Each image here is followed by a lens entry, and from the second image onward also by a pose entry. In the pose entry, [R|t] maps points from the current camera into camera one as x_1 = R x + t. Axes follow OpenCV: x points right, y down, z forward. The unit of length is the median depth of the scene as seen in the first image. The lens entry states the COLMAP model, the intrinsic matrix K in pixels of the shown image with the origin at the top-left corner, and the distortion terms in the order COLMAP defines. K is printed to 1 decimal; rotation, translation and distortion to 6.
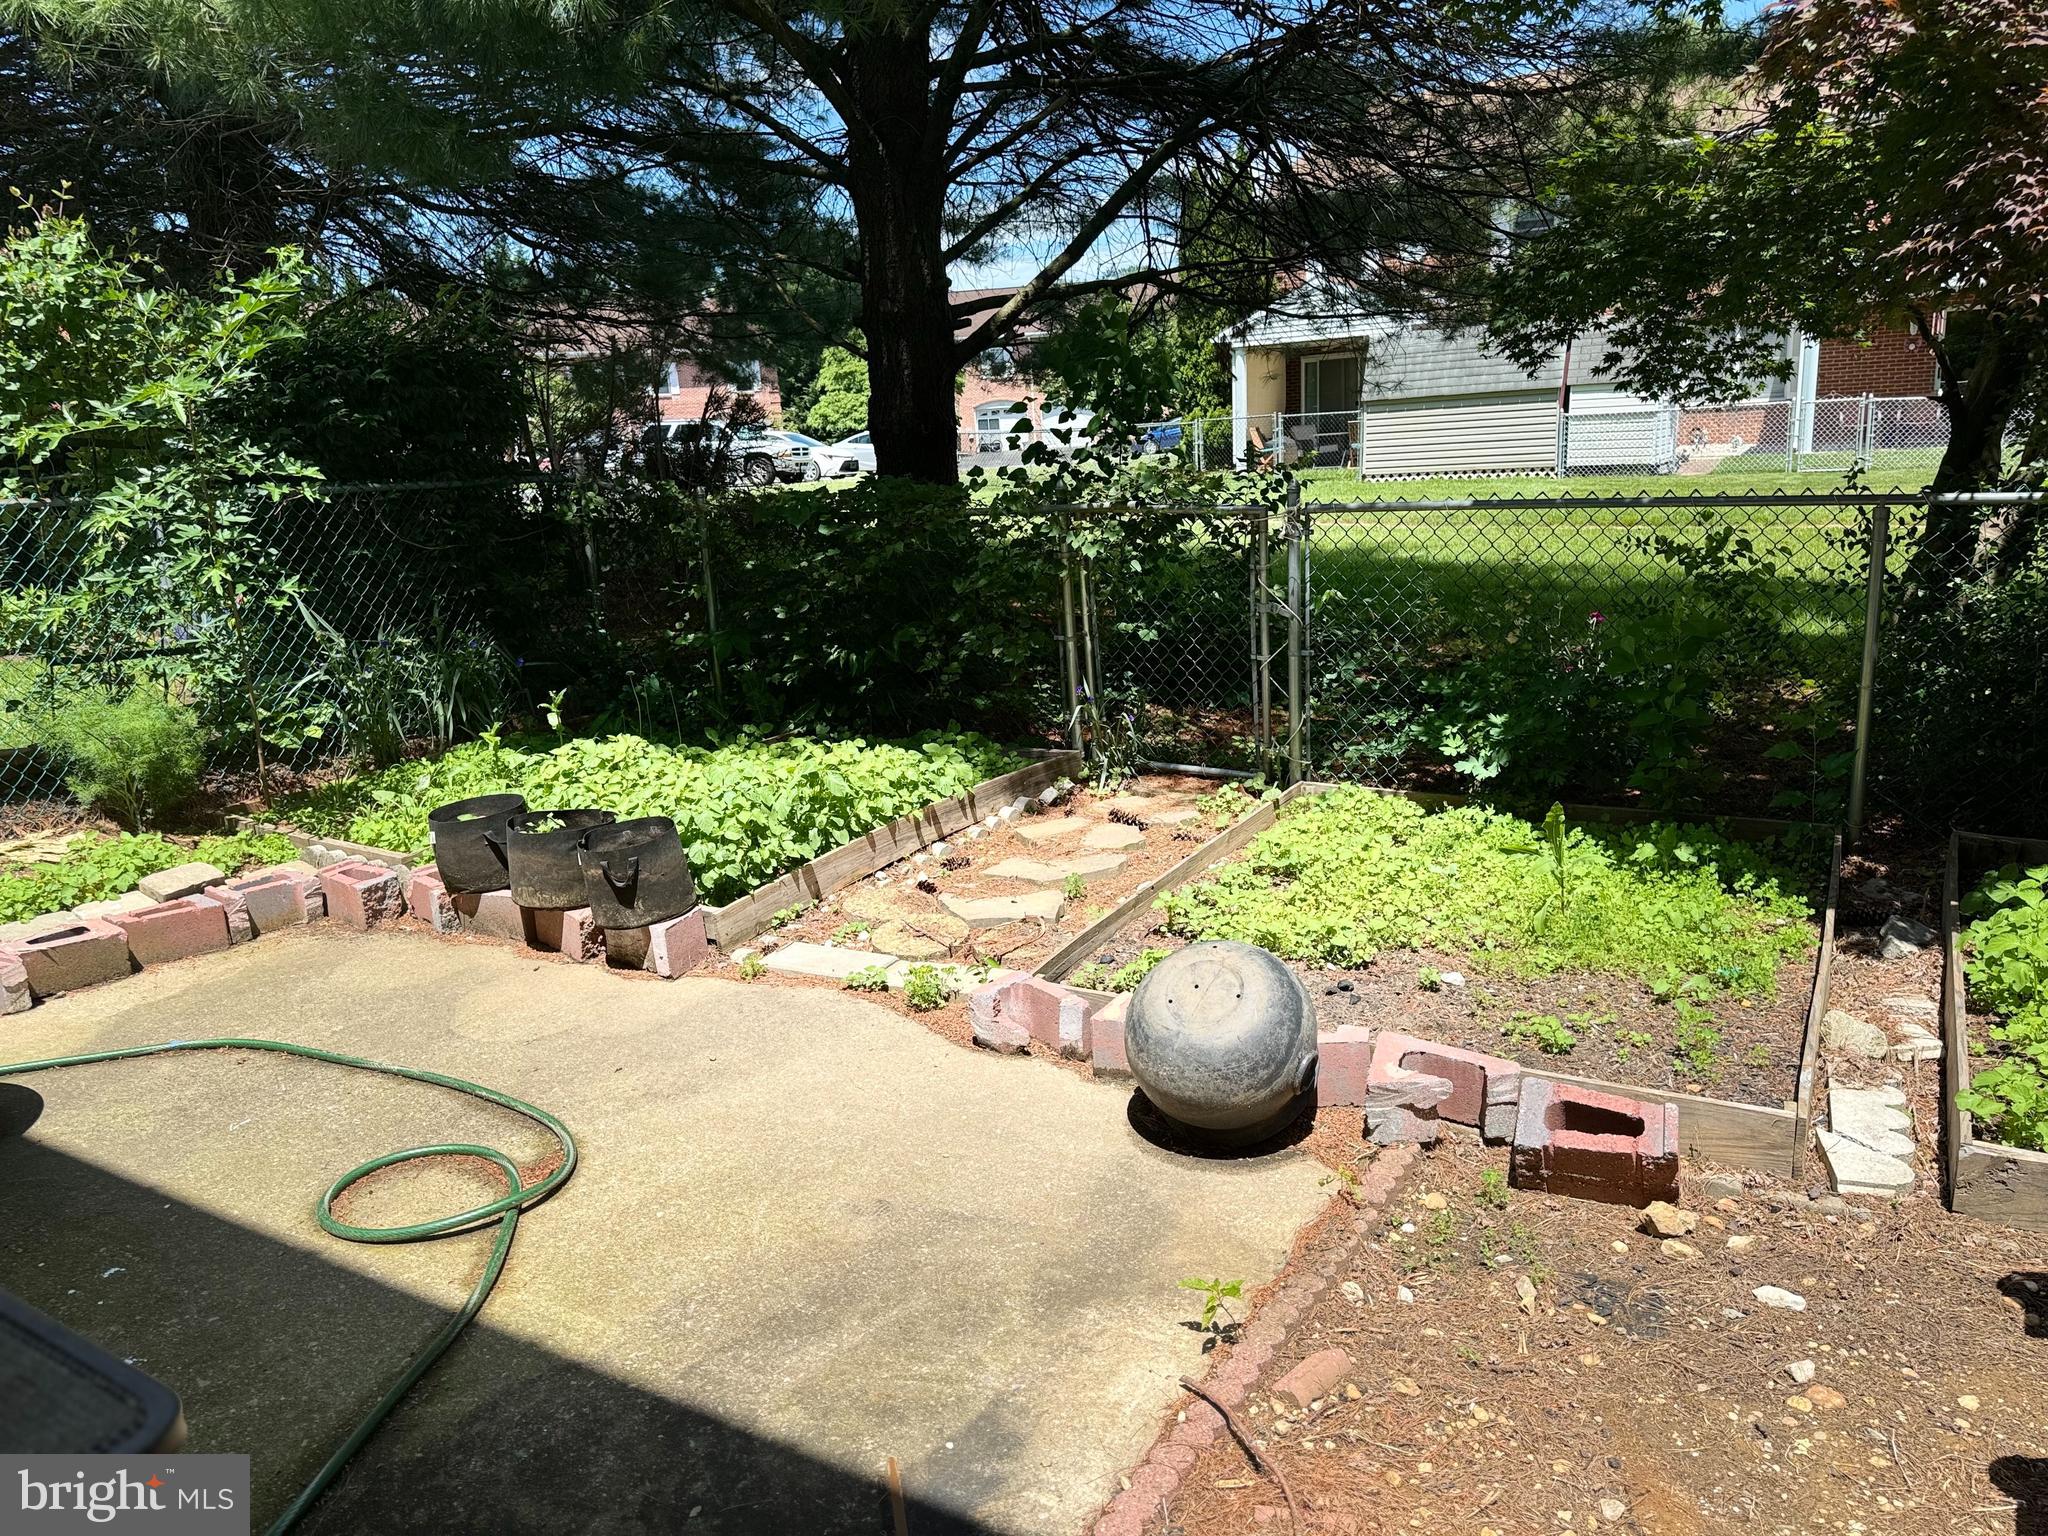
lens RADIAL K [[1506.1, 0, 1019.3], [0, 1506.1, 742.8], [0, 0, 1]] dist [0.157113, -0.206790]
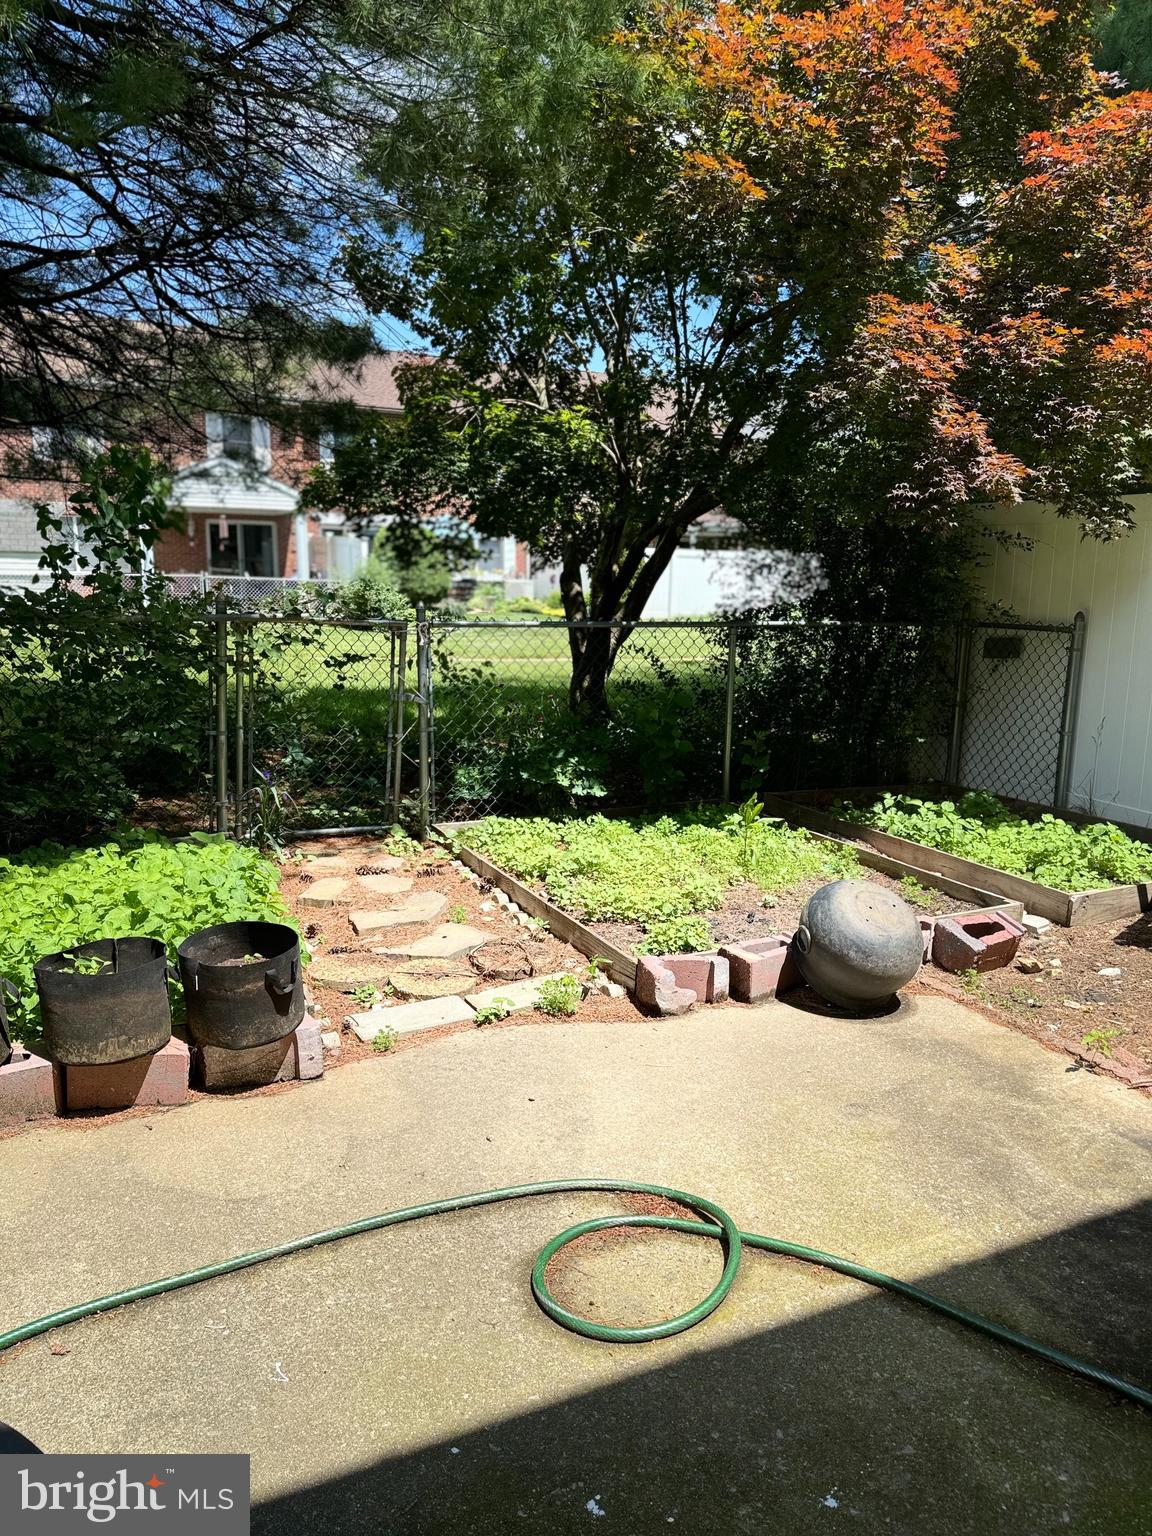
lens RADIAL K [[1099.8, 0, 574.0], [0, 1099.8, 760.2], [0, 0, 1]] dist [0.065382, -0.048757]
pose [[0.513779, -0.078195, 0.854352, -0.720575], [0.129905, 0.991446, 0.012622, -0.033755], [-0.848031, 0.104499, 0.519542, 0.458927]]
